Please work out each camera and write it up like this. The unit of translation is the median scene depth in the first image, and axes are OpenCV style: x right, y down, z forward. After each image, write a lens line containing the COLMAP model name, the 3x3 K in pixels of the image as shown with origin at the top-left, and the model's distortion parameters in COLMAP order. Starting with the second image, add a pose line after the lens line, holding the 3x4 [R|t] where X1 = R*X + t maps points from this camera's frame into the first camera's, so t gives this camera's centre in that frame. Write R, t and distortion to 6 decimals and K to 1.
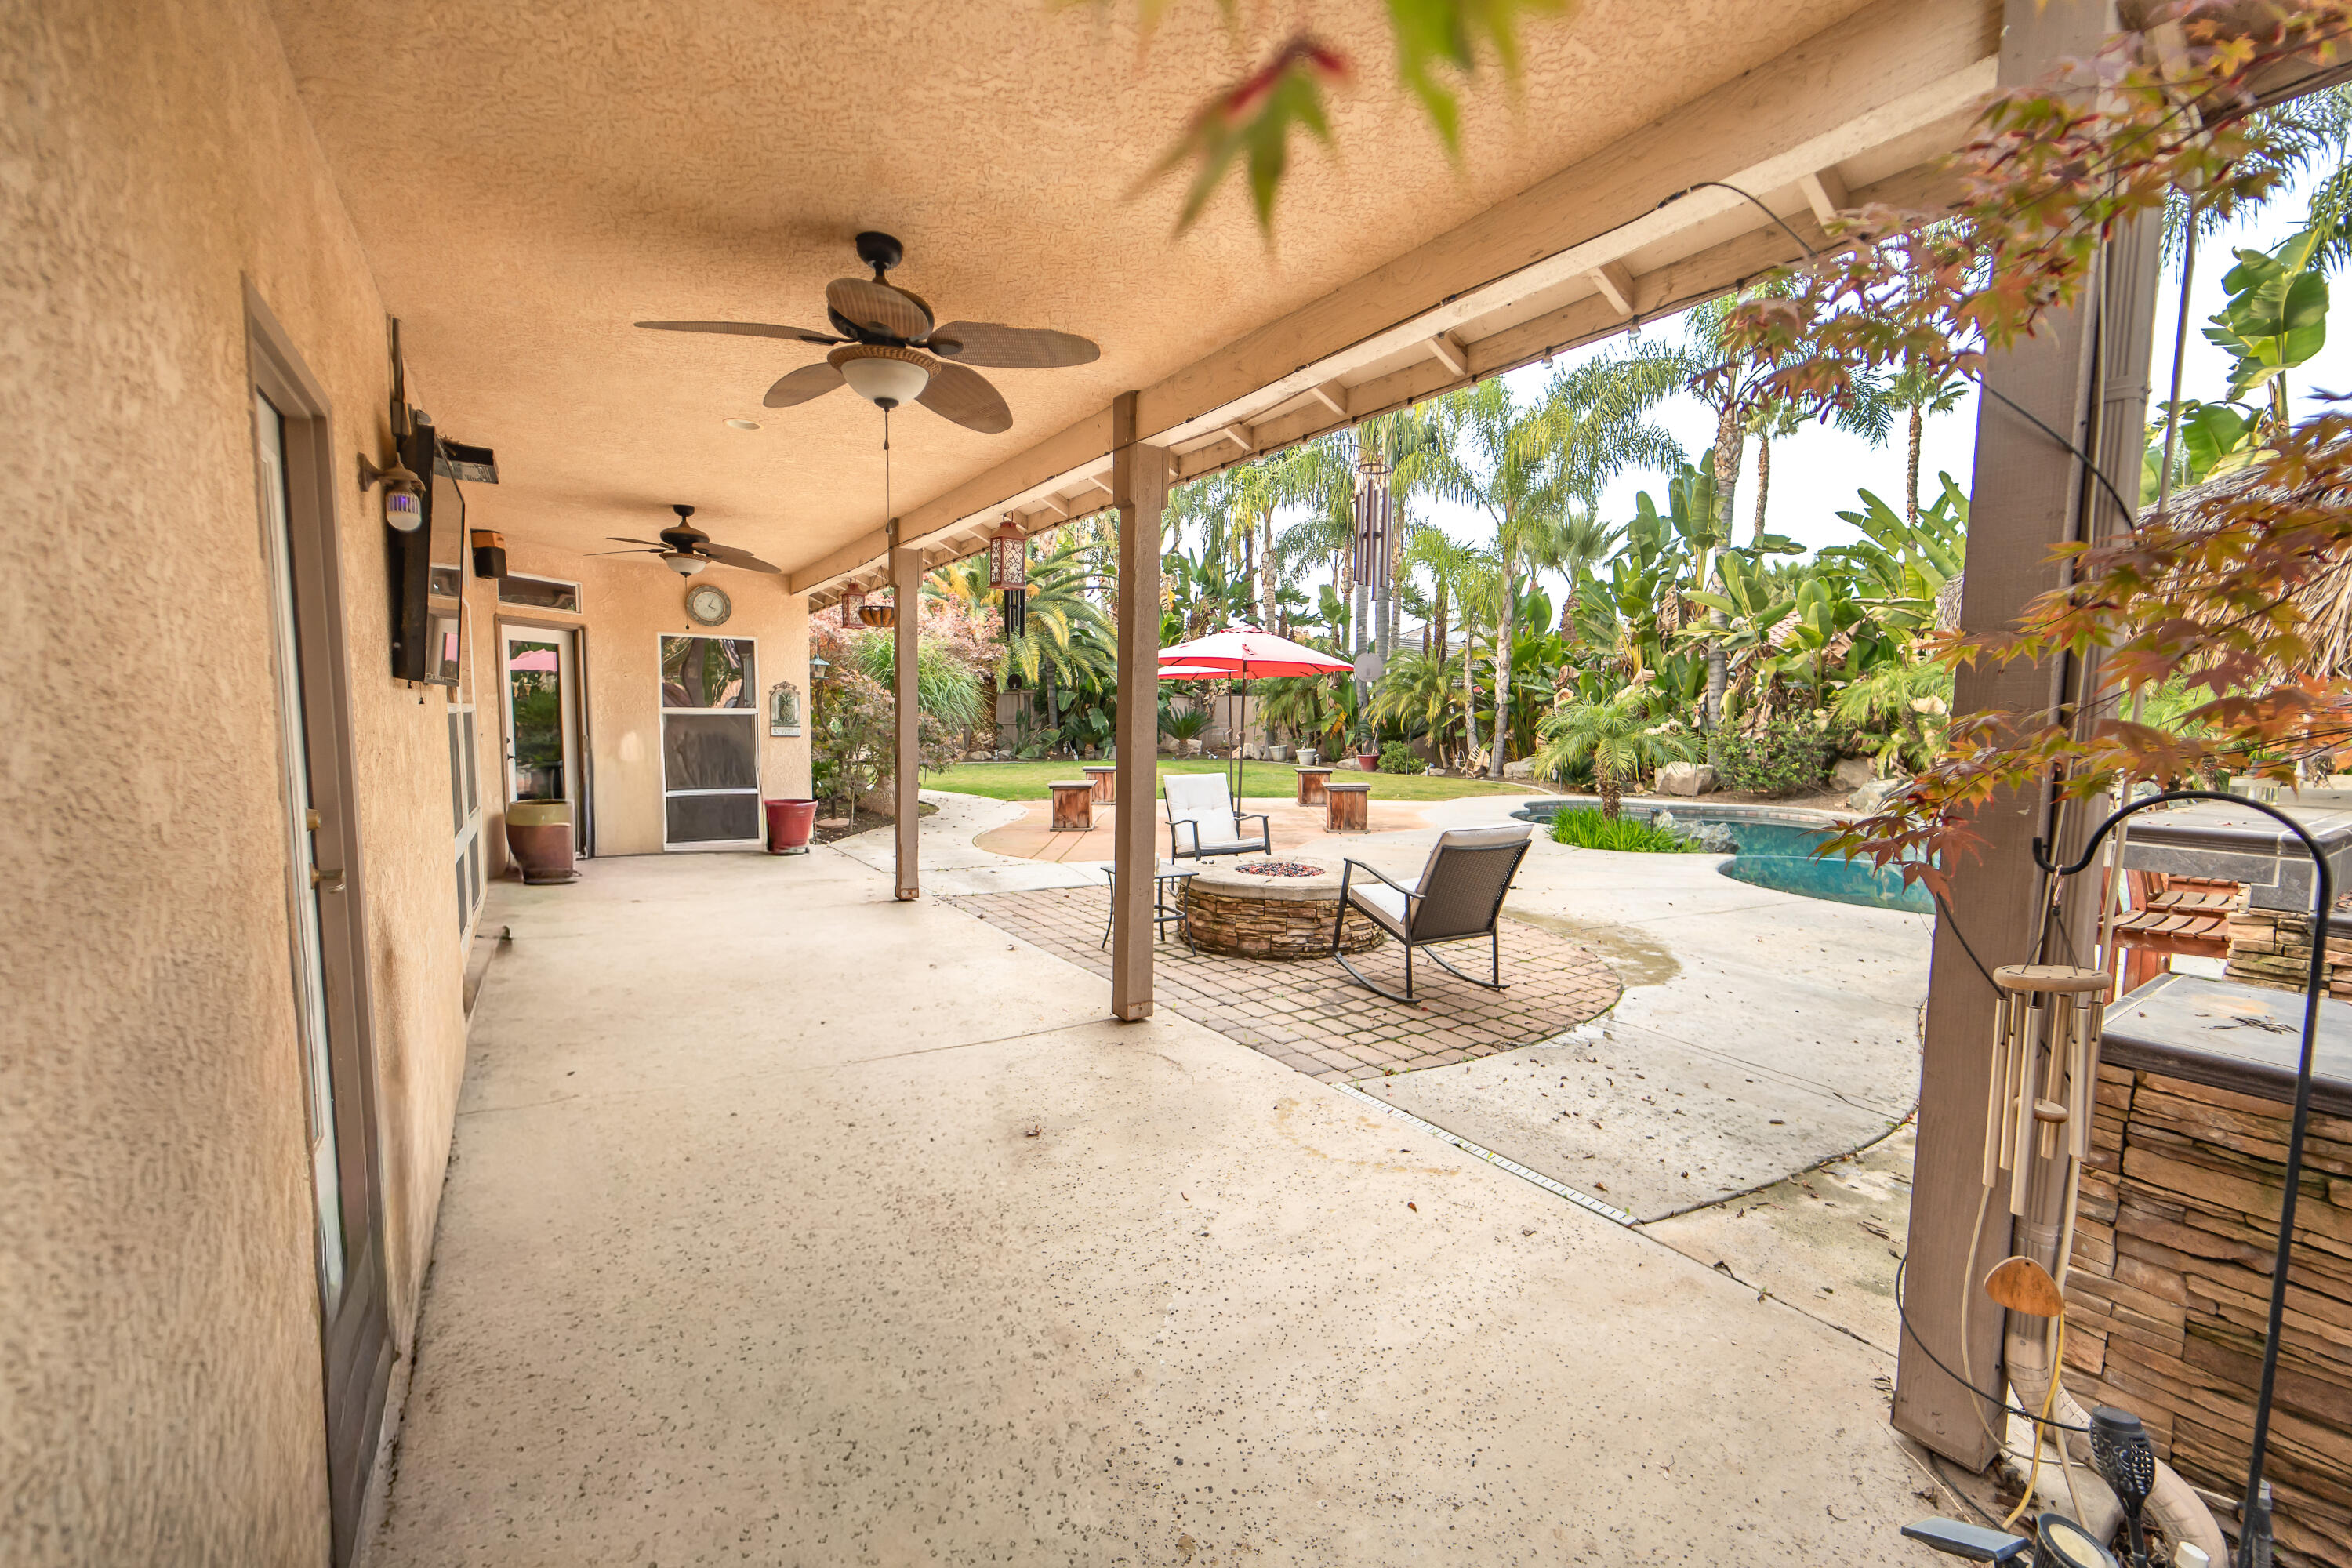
lens RADIAL K [[939.9, 0, 1180.4], [0, 939.9, 786.0], [0, 0, 1]] dist [0.010394, -0.003631]
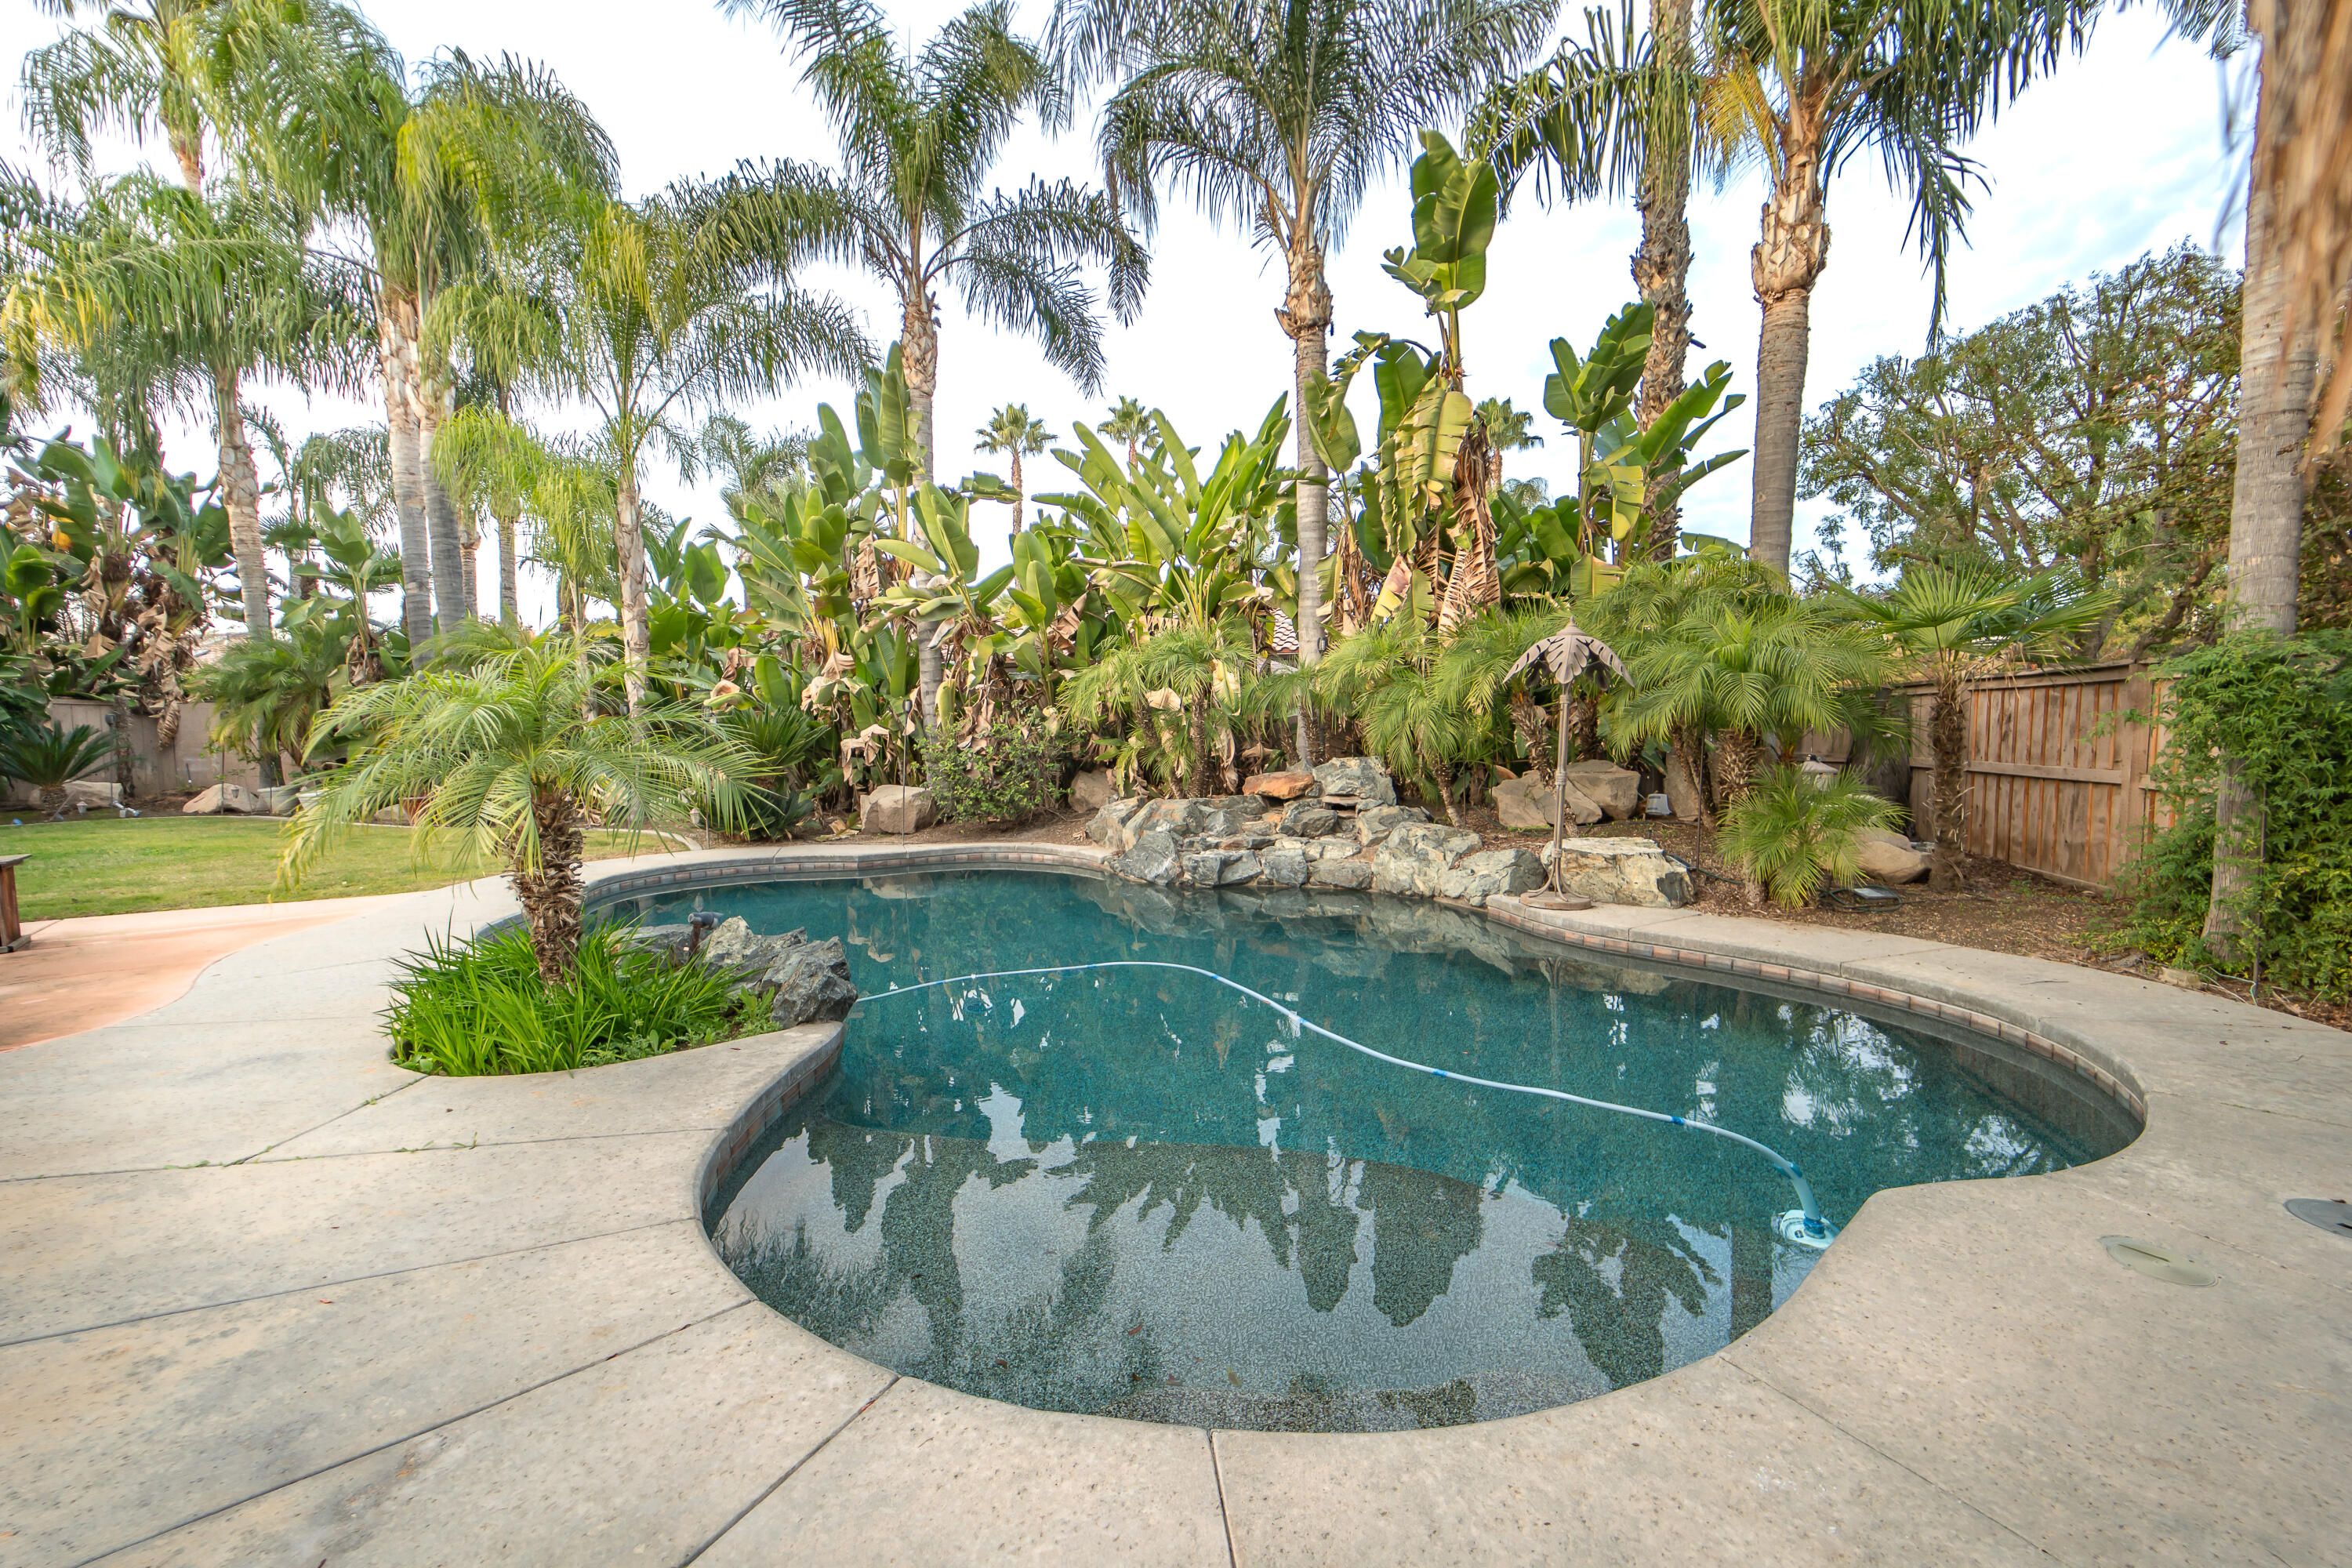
lens RADIAL K [[957.7, 0, 1176.0], [0, 957.7, 784.0], [0, 0, 1]] dist [0.003134, 0.000371]
pose [[0.773507, -0.053627, 0.631515, 0.249870], [0.066589, 0.997775, 0.003168, -0.014801], [-0.630280, 0.039602, 0.775357, 0.321887]]
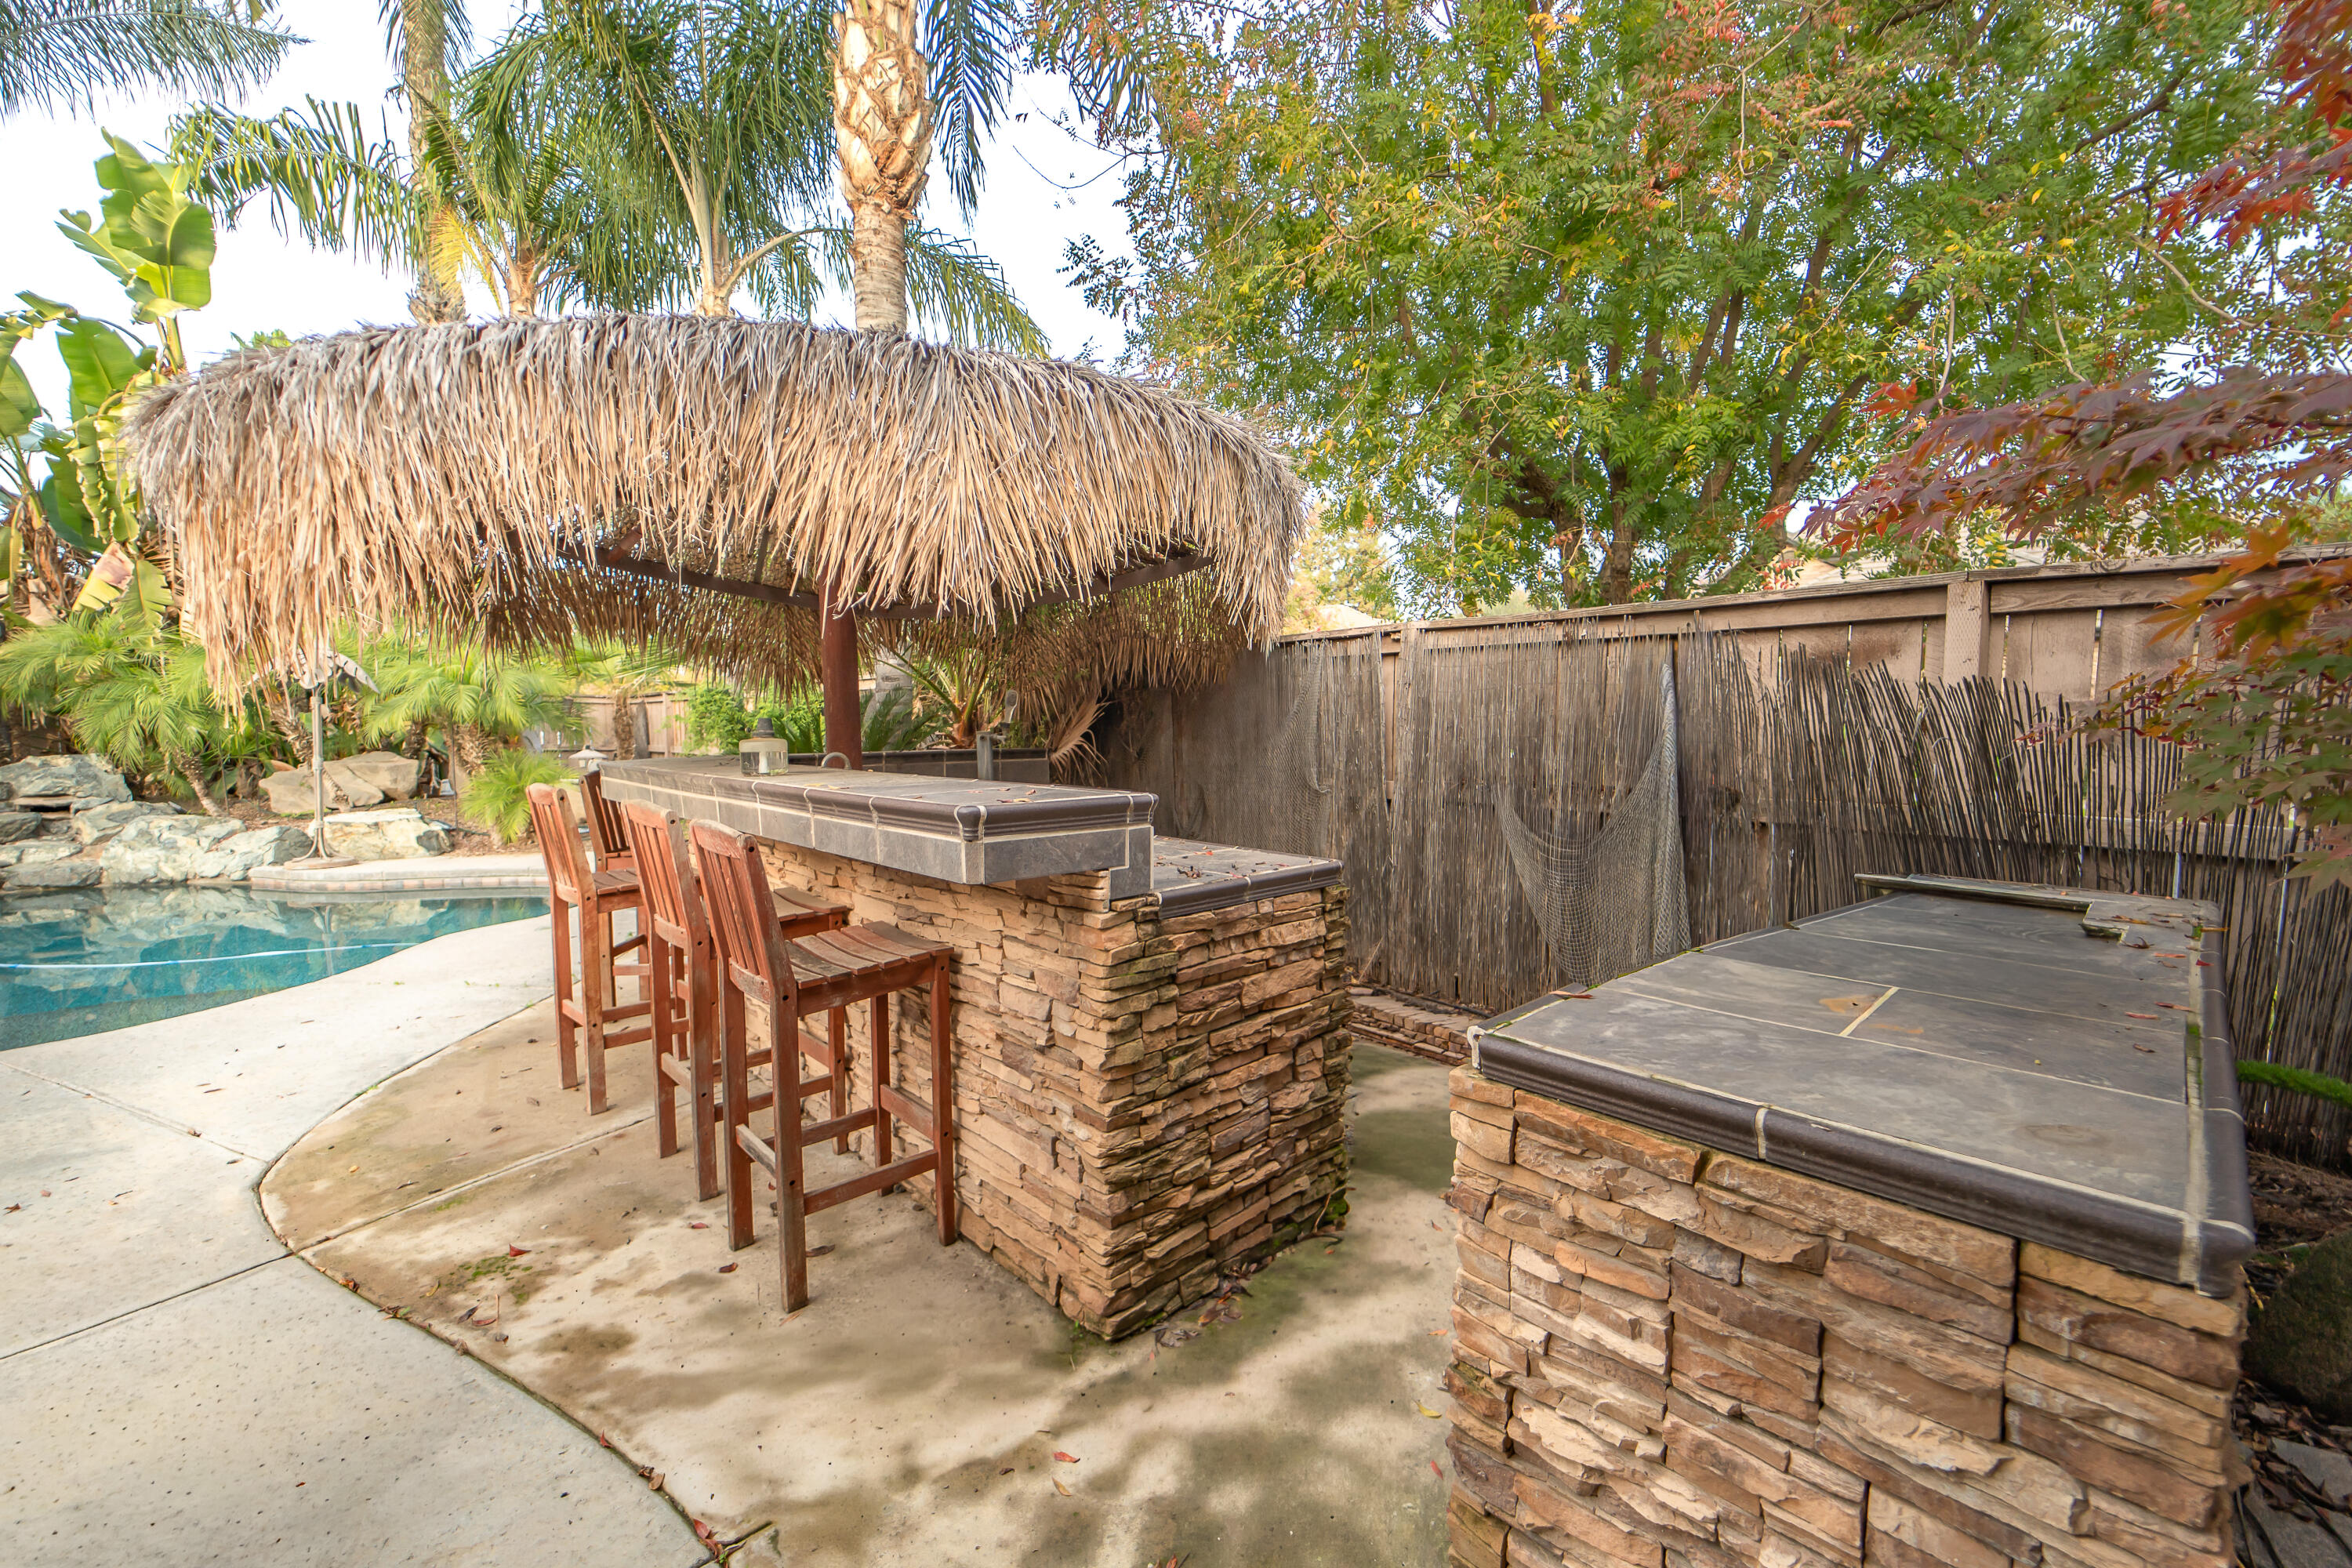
lens RADIAL K [[939.9, 0, 1180.4], [0, 939.9, 786.0], [0, 0, 1]] dist [0.010394, -0.003631]
pose [[-0.167482, -0.081326, 0.982515, 0.066813], [0.080986, 0.992089, 0.095924, -0.004988], [-0.982543, 0.095636, -0.159571, 0.168797]]
